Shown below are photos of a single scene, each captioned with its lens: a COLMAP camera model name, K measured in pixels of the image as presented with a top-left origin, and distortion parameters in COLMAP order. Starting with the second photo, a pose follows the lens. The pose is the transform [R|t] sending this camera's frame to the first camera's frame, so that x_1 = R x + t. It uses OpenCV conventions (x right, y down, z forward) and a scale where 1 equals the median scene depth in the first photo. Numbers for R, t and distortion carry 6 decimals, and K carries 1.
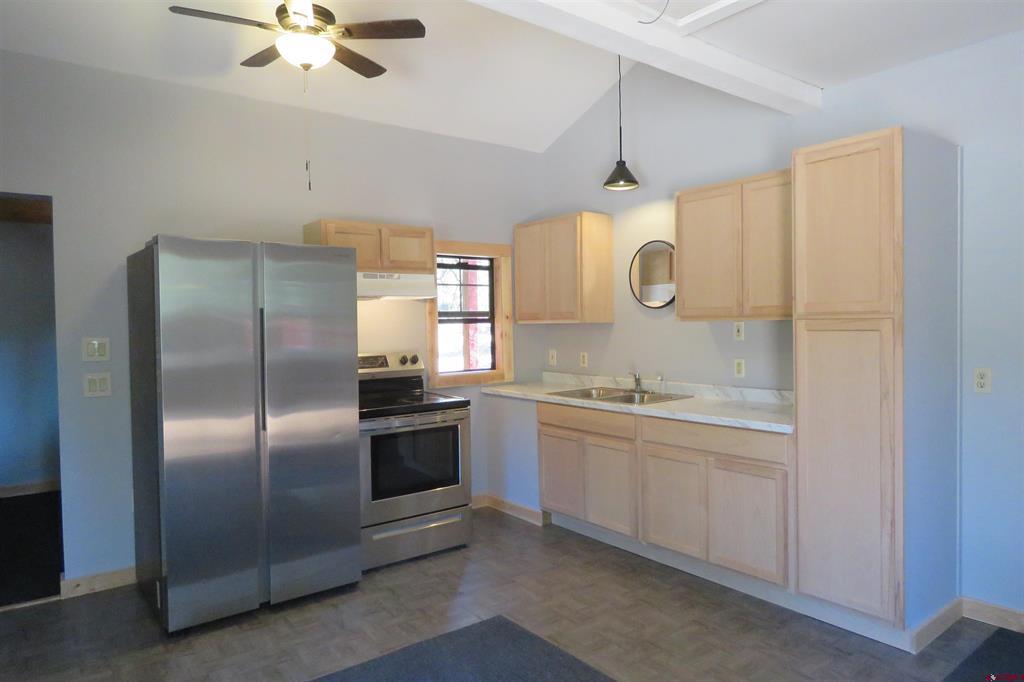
lens RADIAL K [[655.9, 0, 513.0], [0, 655.9, 343.4], [0, 0, 1]] dist [0.004163, -0.010594]
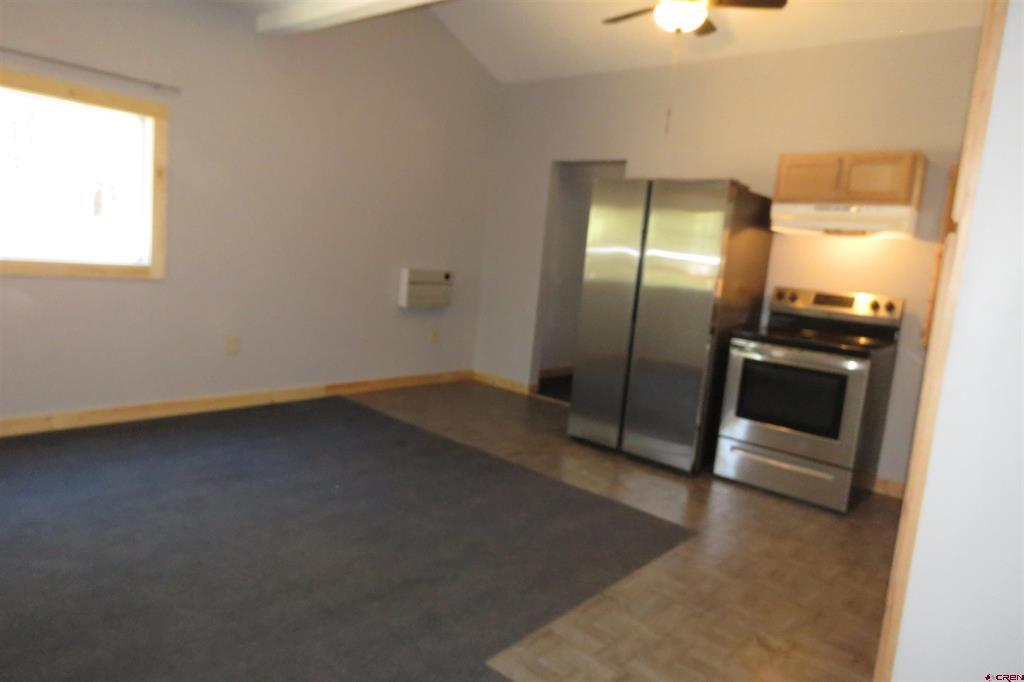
lens RADIAL K [[655.9, 0, 508.6], [0, 655.9, 339.7], [0, 0, 1]] dist [0.004163, -0.010594]
pose [[0.182002, 0.158010, -0.970520, 0.612308], [-0.125841, 0.982631, 0.136383, 0.012527], [0.975212, 0.097309, 0.198725, 0.339846]]
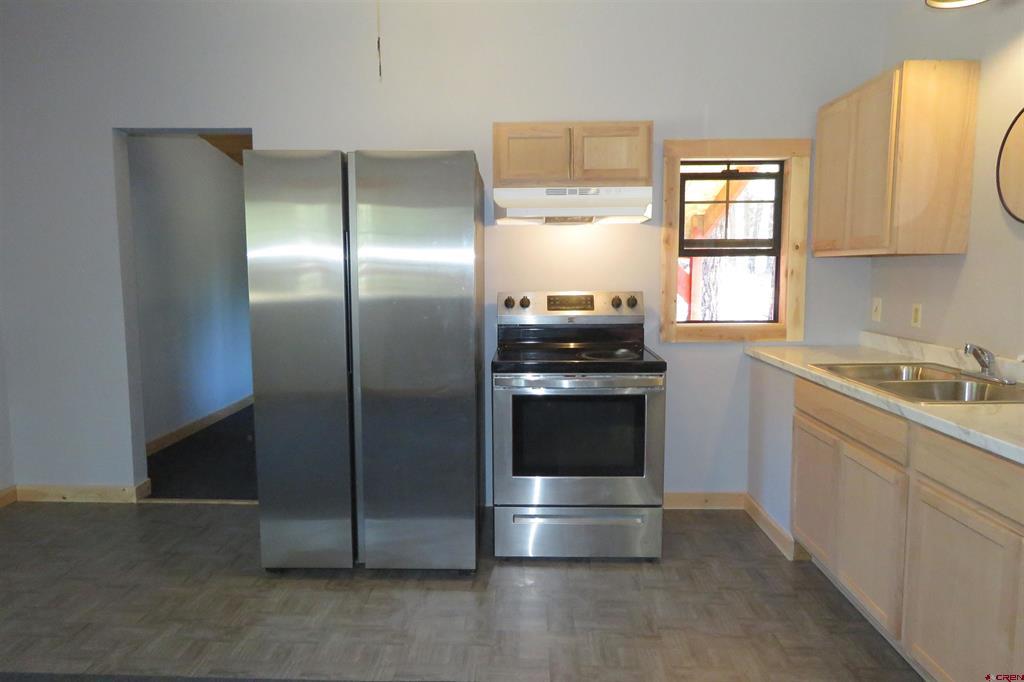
lens RADIAL K [[655.9, 0, 512.9], [0, 655.9, 340.9], [0, 0, 1]] dist [0.004163, -0.010594]
pose [[0.776016, 0.080814, -0.625515, 0.223918], [-0.029820, 0.995349, 0.091600, 0.003601], [0.630008, -0.052430, 0.774817, 0.321711]]
